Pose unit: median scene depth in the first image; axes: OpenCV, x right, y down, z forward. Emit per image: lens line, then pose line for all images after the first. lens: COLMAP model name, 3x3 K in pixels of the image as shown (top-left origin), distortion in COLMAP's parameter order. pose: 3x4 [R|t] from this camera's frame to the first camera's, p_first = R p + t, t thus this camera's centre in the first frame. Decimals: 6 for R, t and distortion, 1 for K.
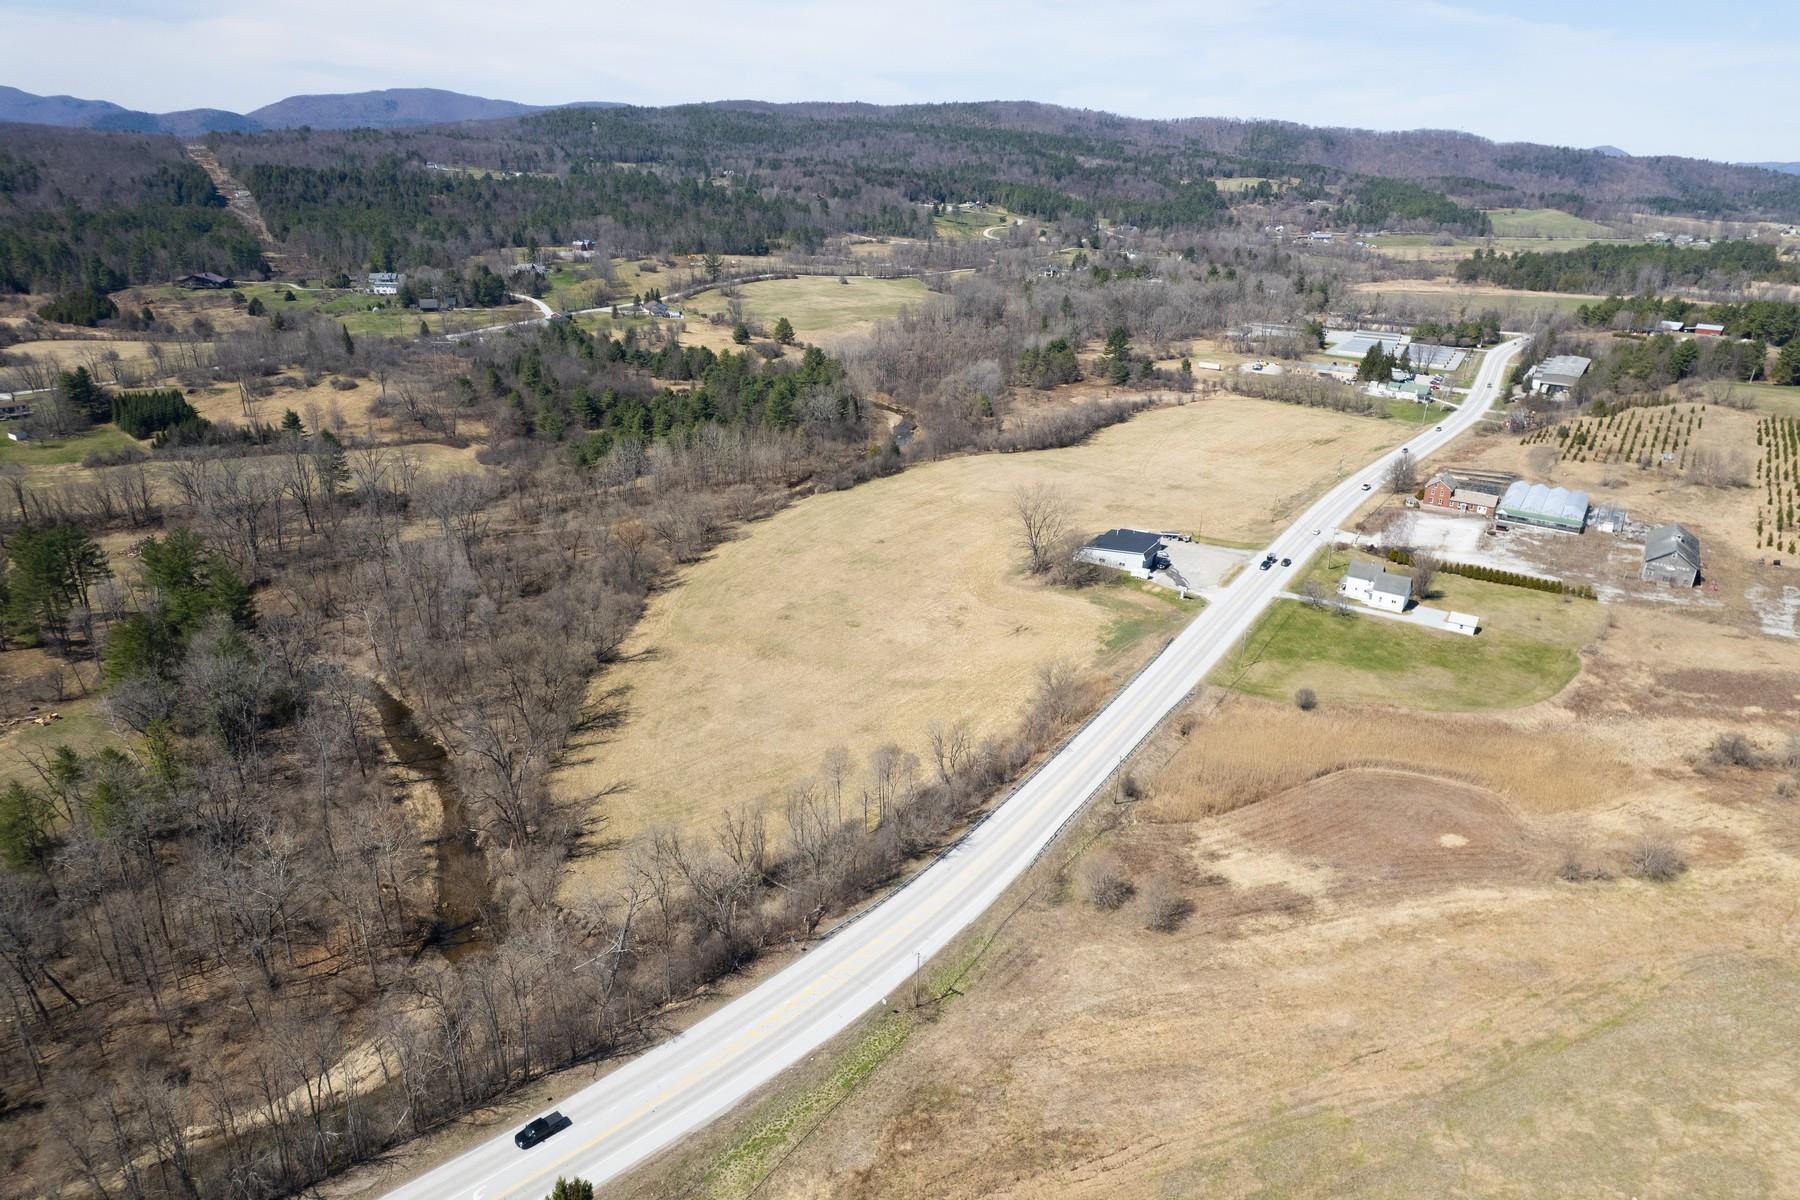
lens RADIAL K [[1157.4, 0, 911.4], [0, 1157.4, 605.4], [0, 0, 1]] dist [-0.080797, 0.094159]
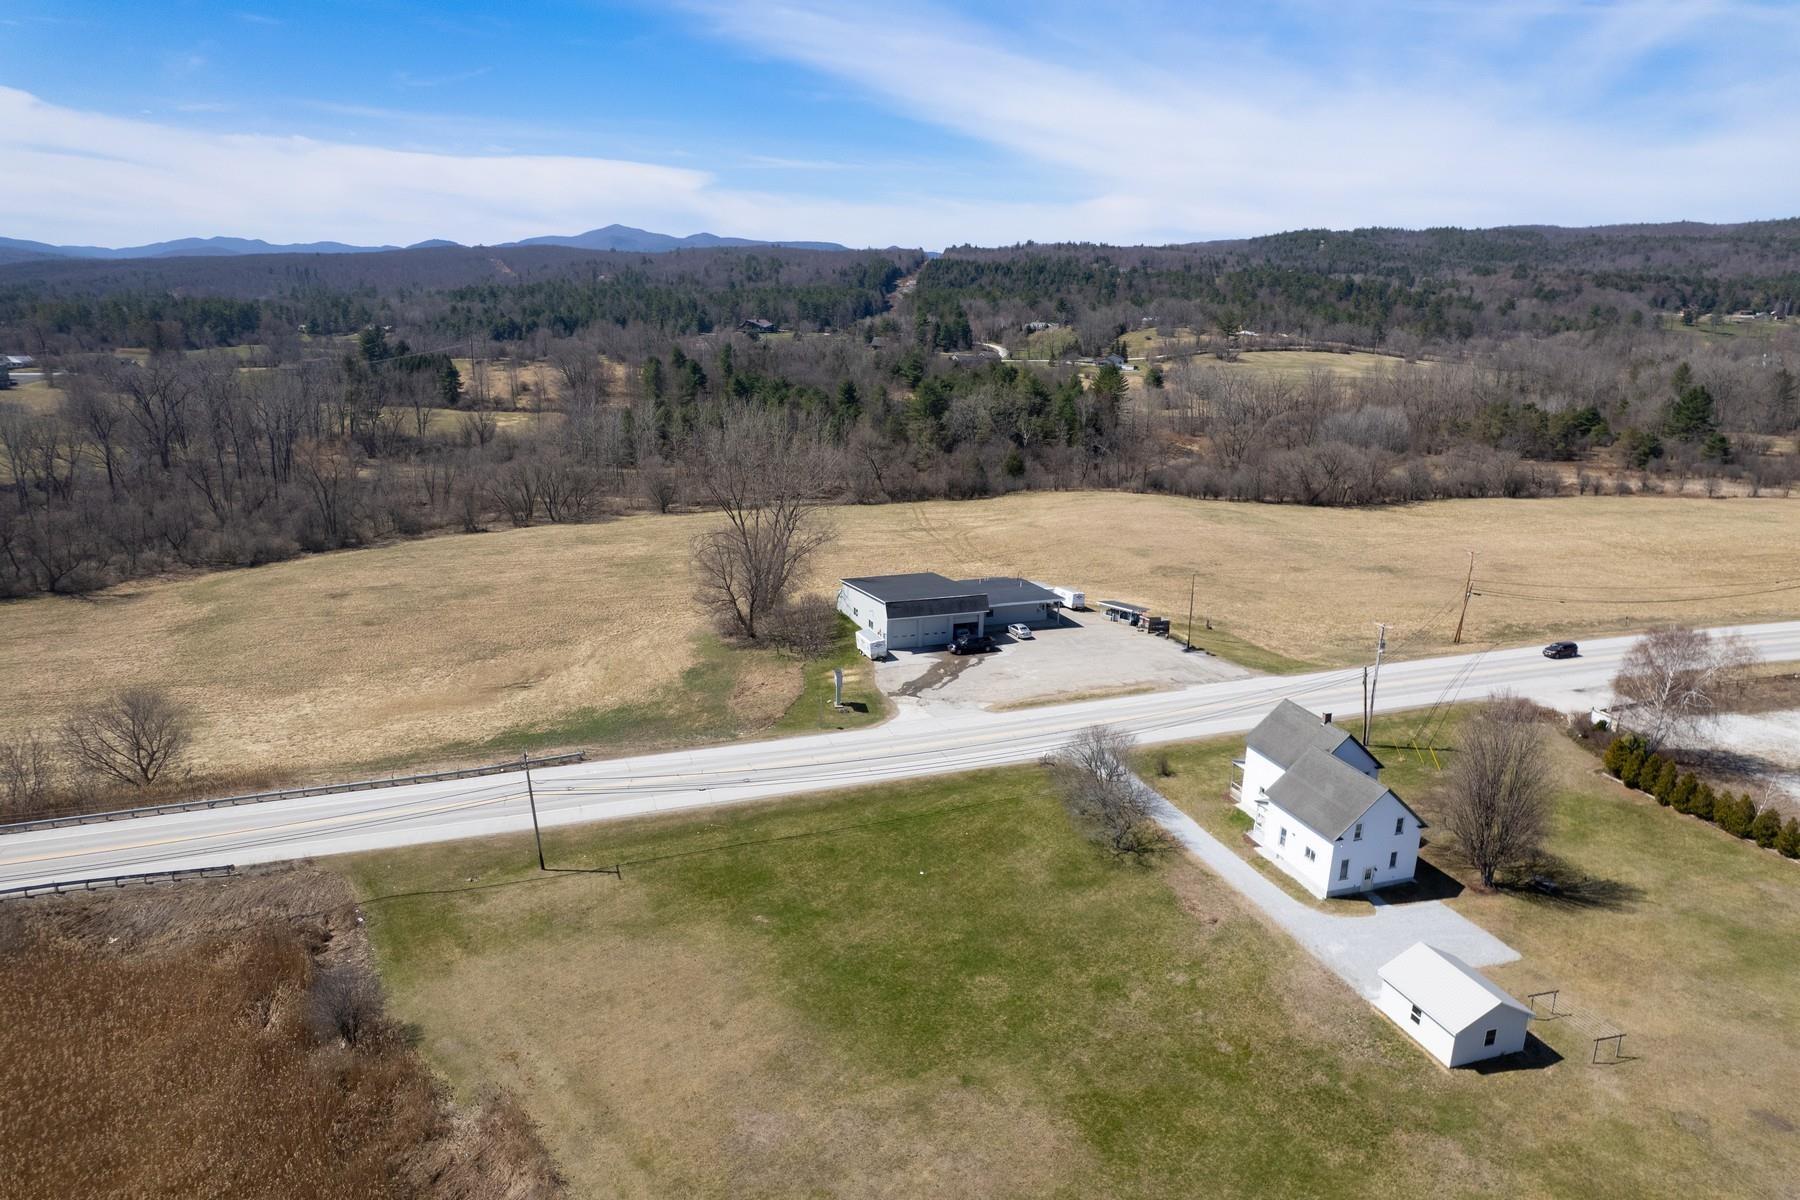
lens RADIAL K [[1157.4, 0, 911.4], [0, 1157.4, 605.4], [0, 0, 1]] dist [-0.080797, 0.094159]
pose [[0.786521, 0.159986, -0.596481, 0.503296], [-0.232643, 0.971464, -0.046201, -0.027664], [0.572068, 0.175105, 0.801297, 0.701522]]
